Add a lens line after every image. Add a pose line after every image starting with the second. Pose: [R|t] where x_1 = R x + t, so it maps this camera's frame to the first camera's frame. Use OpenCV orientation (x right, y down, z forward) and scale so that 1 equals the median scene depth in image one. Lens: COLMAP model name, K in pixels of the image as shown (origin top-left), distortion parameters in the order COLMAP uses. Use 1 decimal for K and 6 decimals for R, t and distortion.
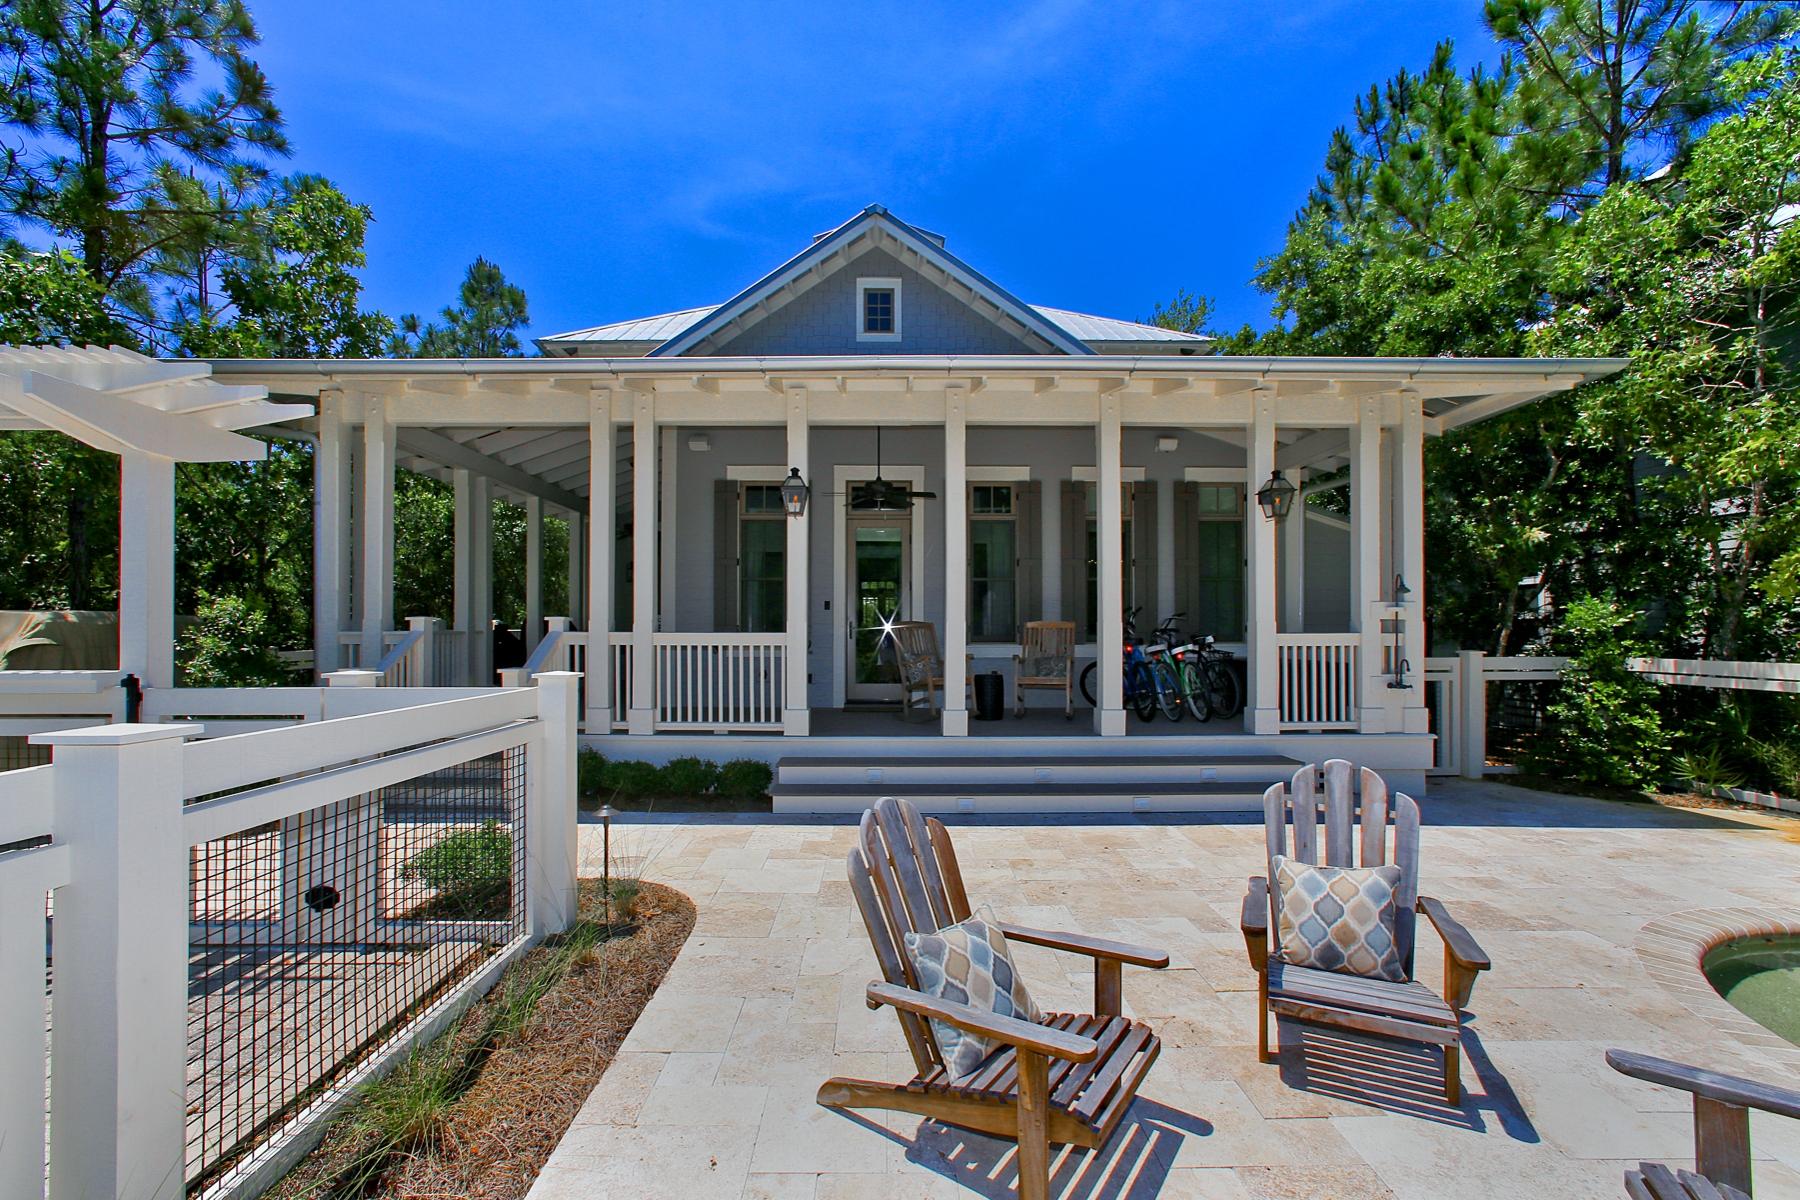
lens RADIAL K [[747.0, 0, 936.7], [0, 747.0, 631.8], [0, 0, 1]] dist [-0.027514, 0.006085]
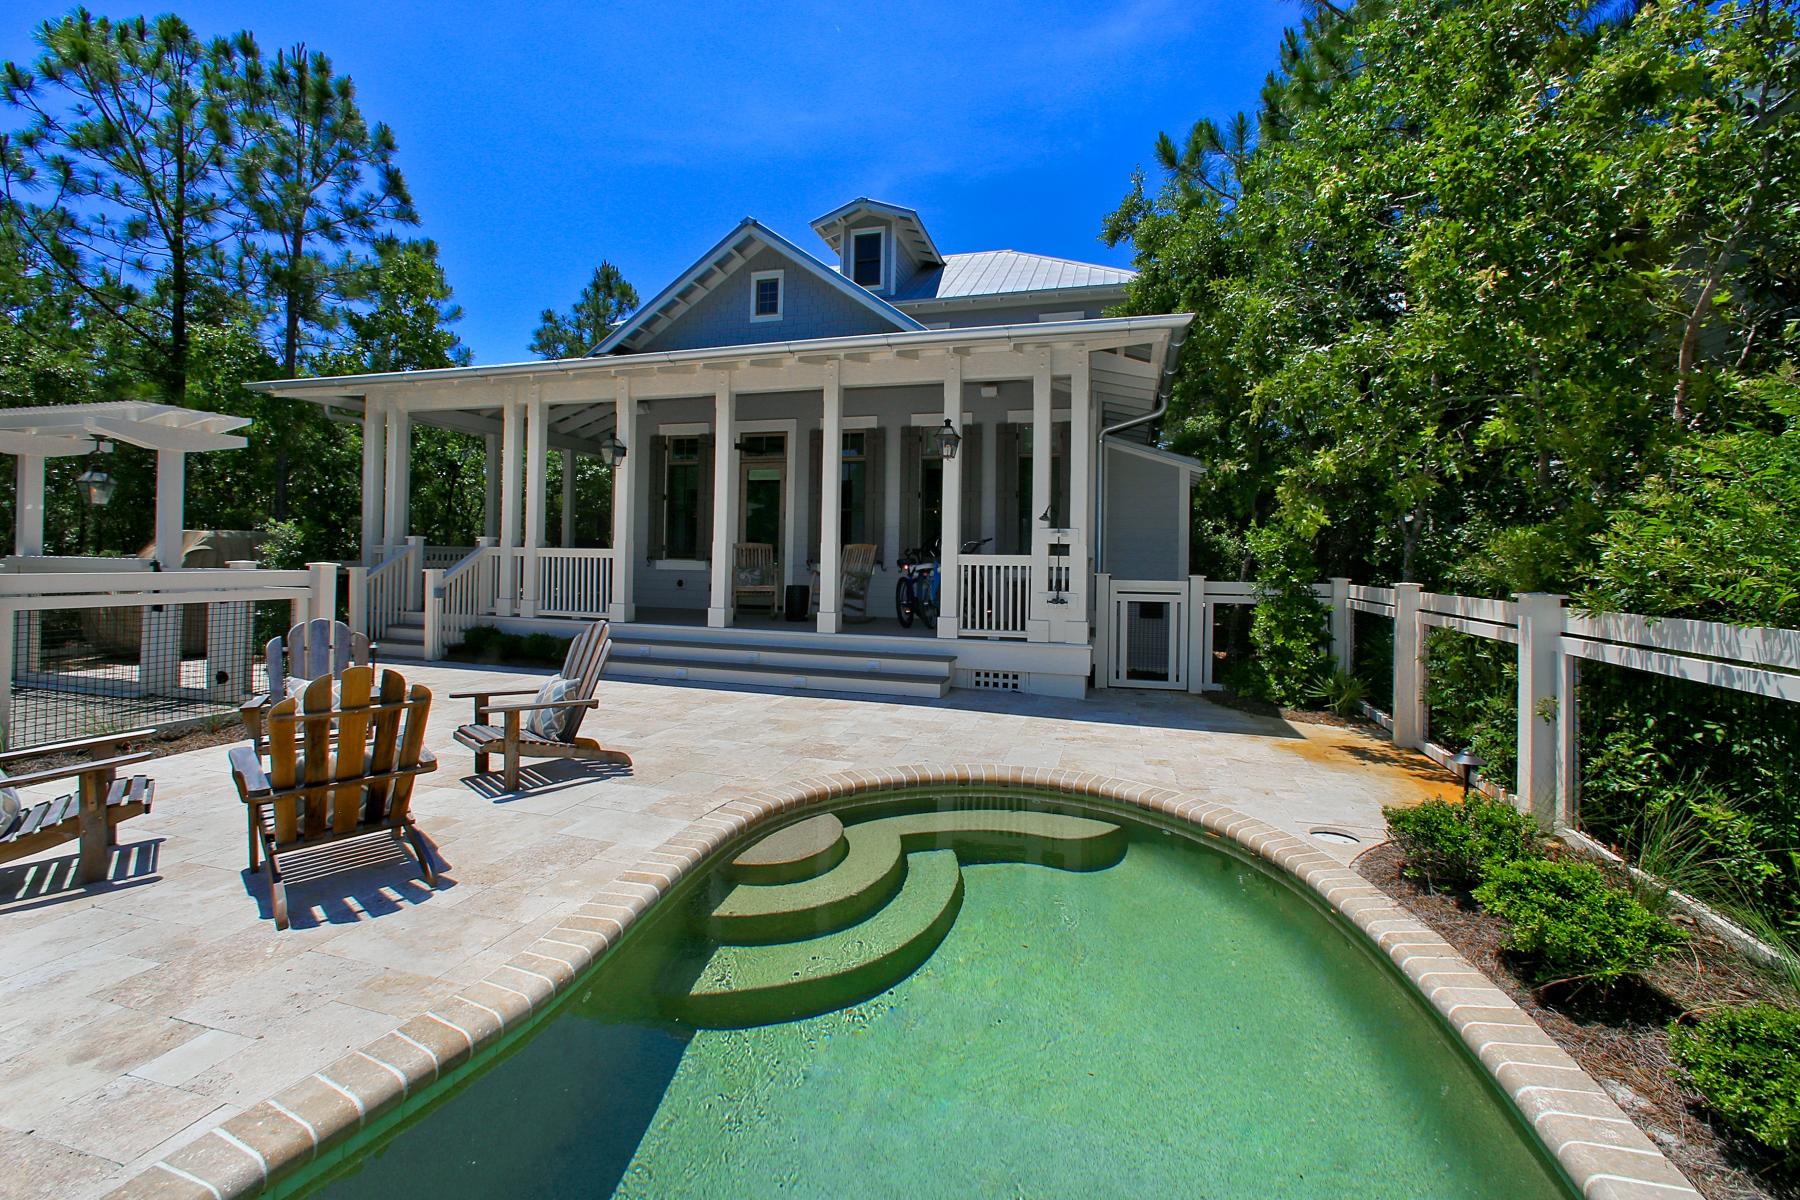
lens RADIAL K [[747.0, 0, 905.4], [0, 747.0, 550.6], [0, 0, 1]] dist [-0.027514, 0.006085]
pose [[0.956002, 0.012503, -0.293095, 0.723501], [-0.017396, 0.999749, -0.014094, 0.014482], [0.292845, 0.018573, 0.955980, -0.174251]]
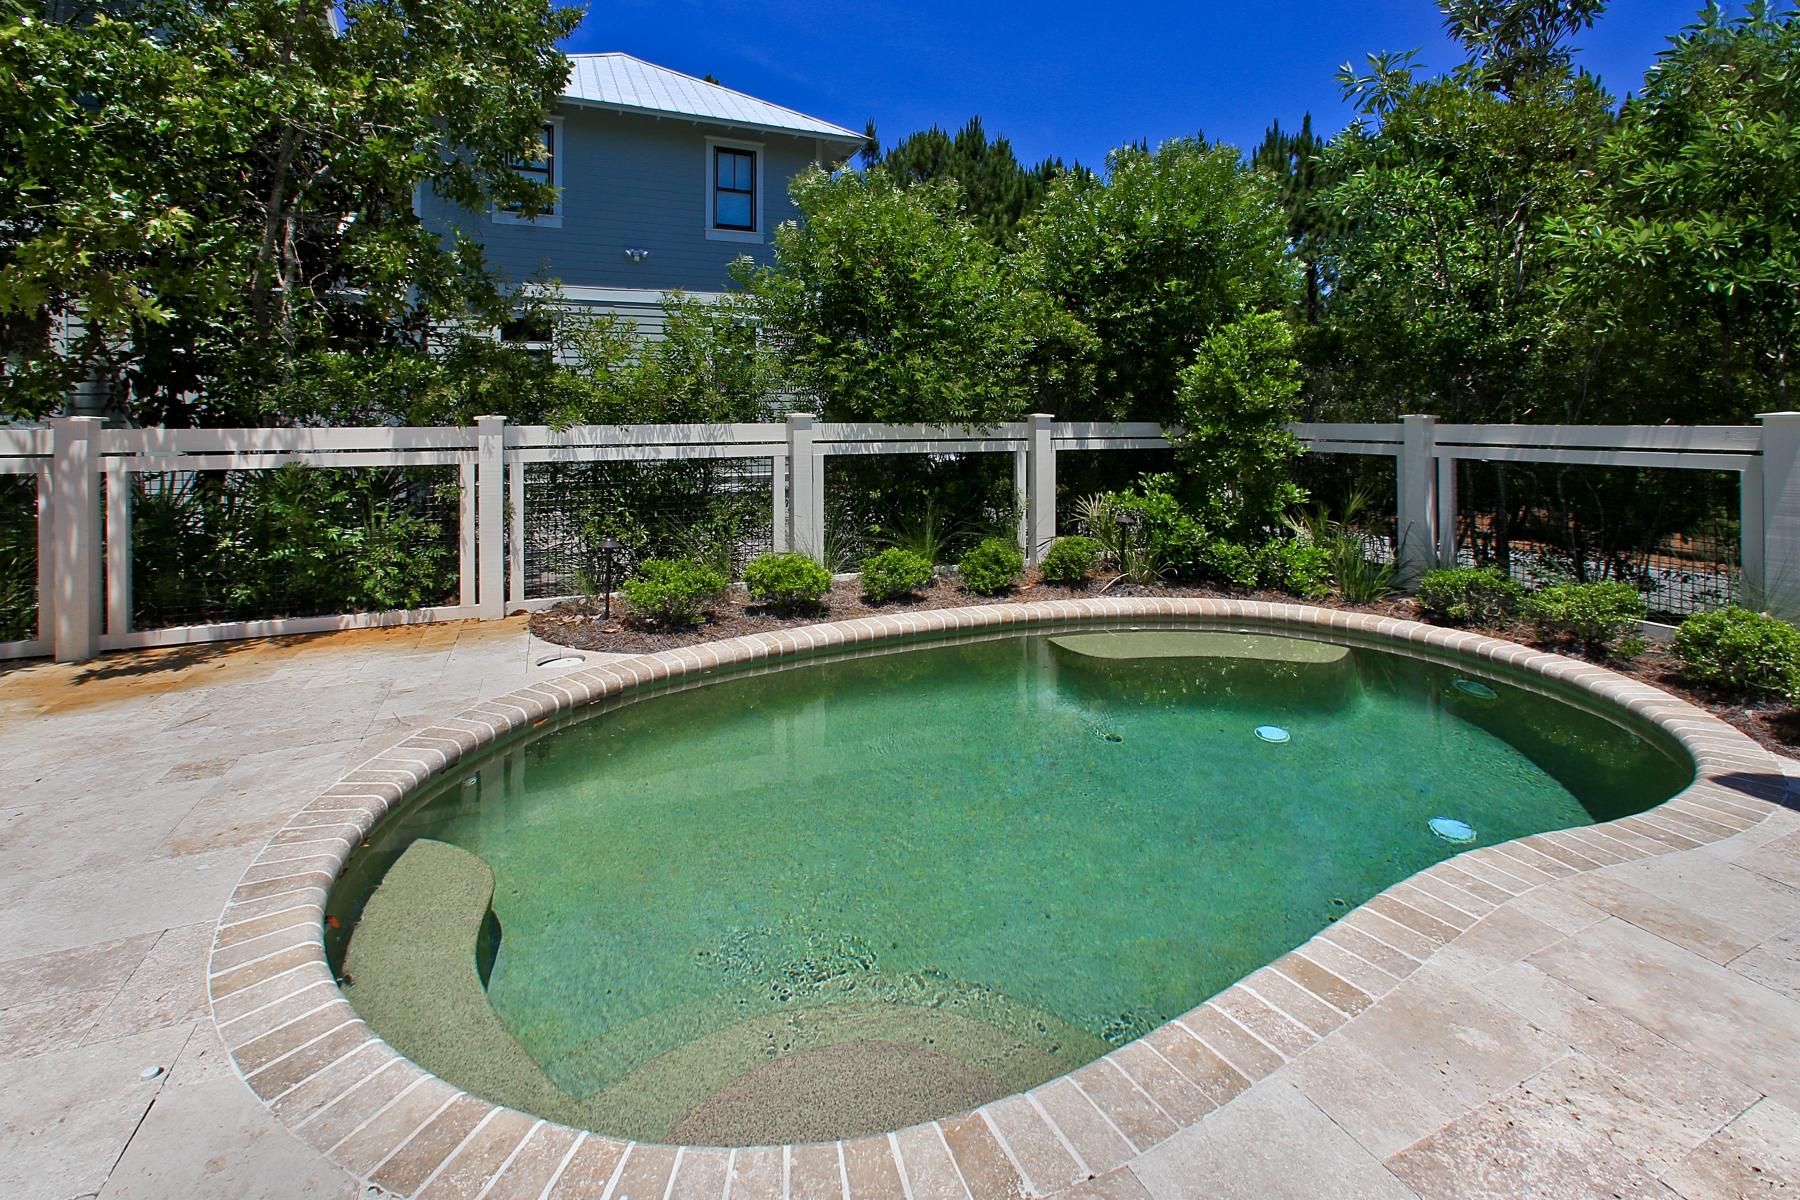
lens RADIAL K [[747.0, 0, 892.6], [0, 747.0, 408.1], [0, 0, 1]] dist [-0.027514, 0.006085]
pose [[-0.379051, 0.013446, 0.925278, 0.253772], [0.005517, 0.999909, -0.012271, 0.035851], [-0.925360, 0.000454, -0.379090, 0.453704]]
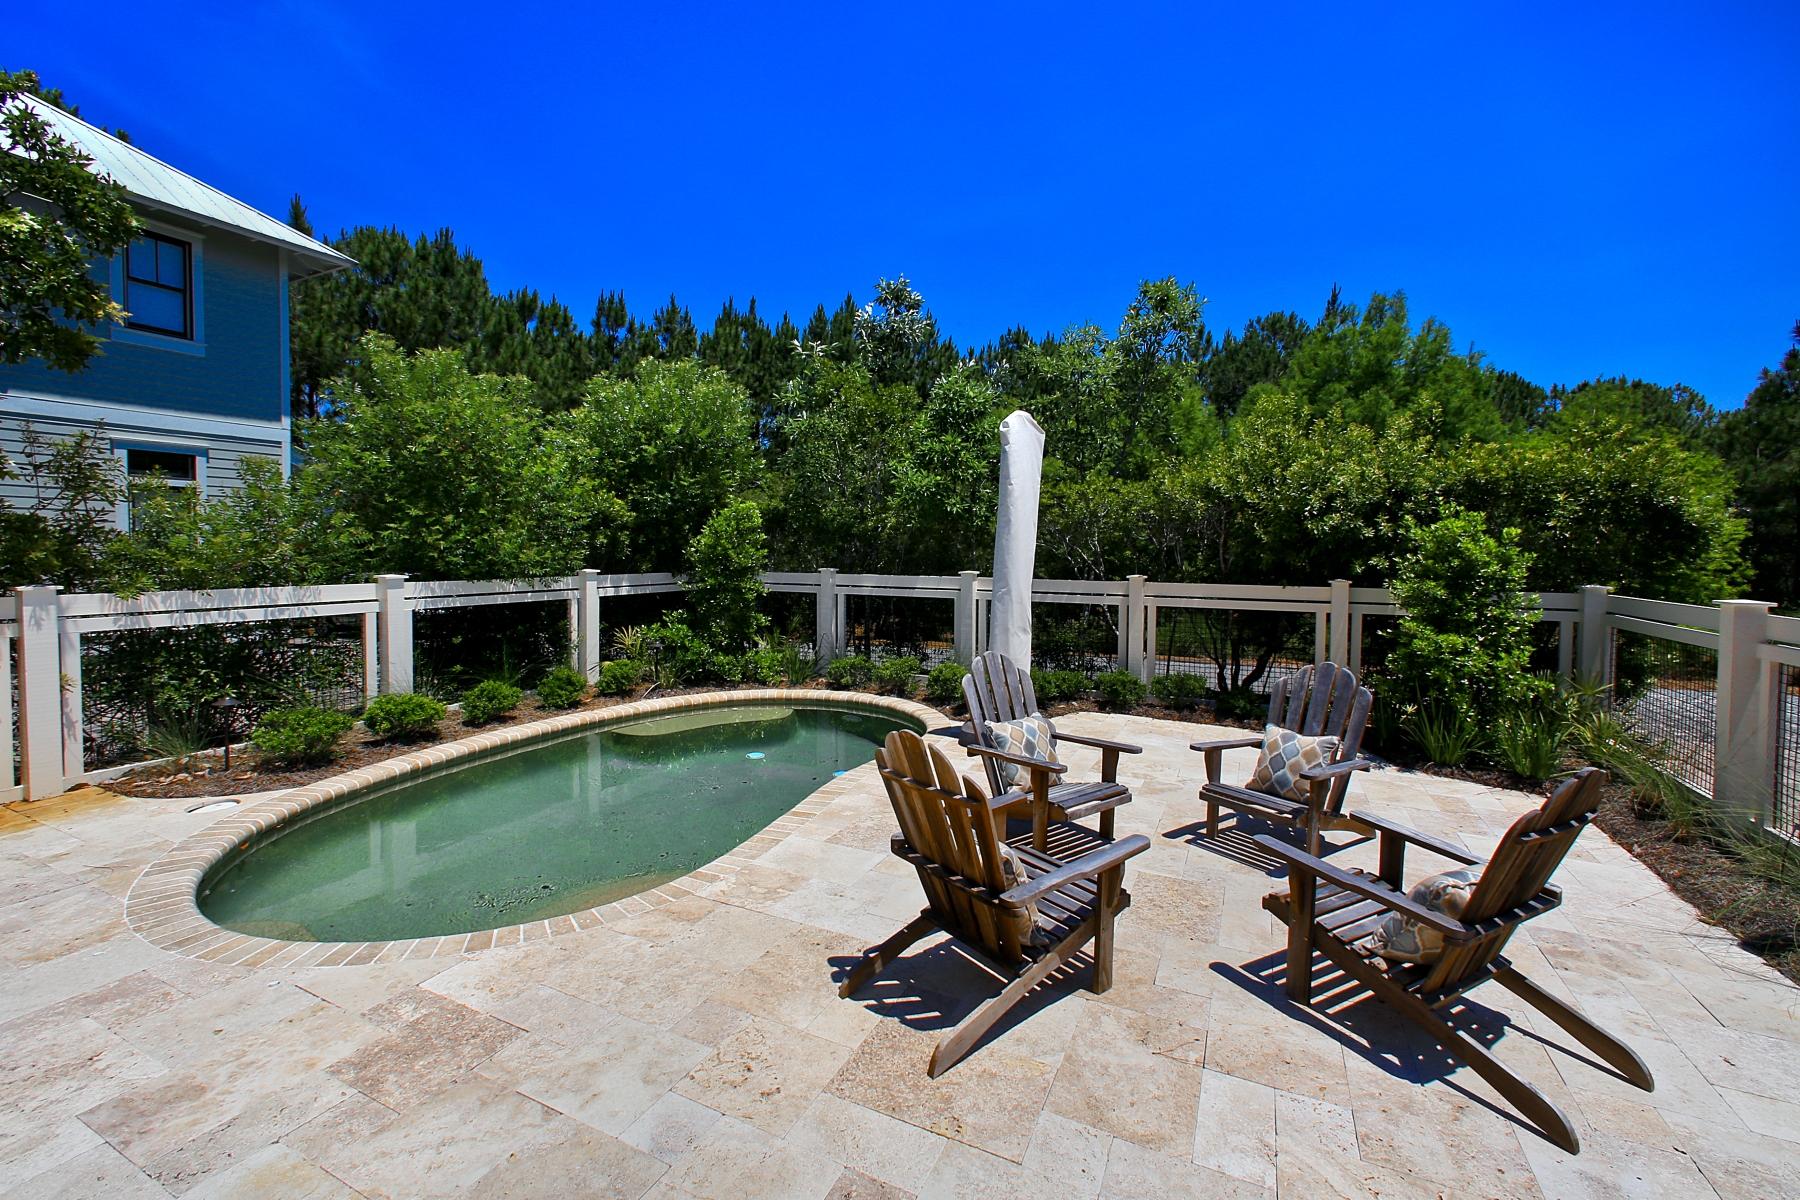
lens RADIAL K [[747.0, 0, 882.4], [0, 747.0, 553.2], [0, 0, 1]] dist [-0.027514, 0.006085]
pose [[-0.884384, -0.013080, 0.466577, 0.066922], [-0.006112, 0.999846, 0.016444, -0.013334], [-0.466720, 0.011692, -0.884328, 0.762100]]
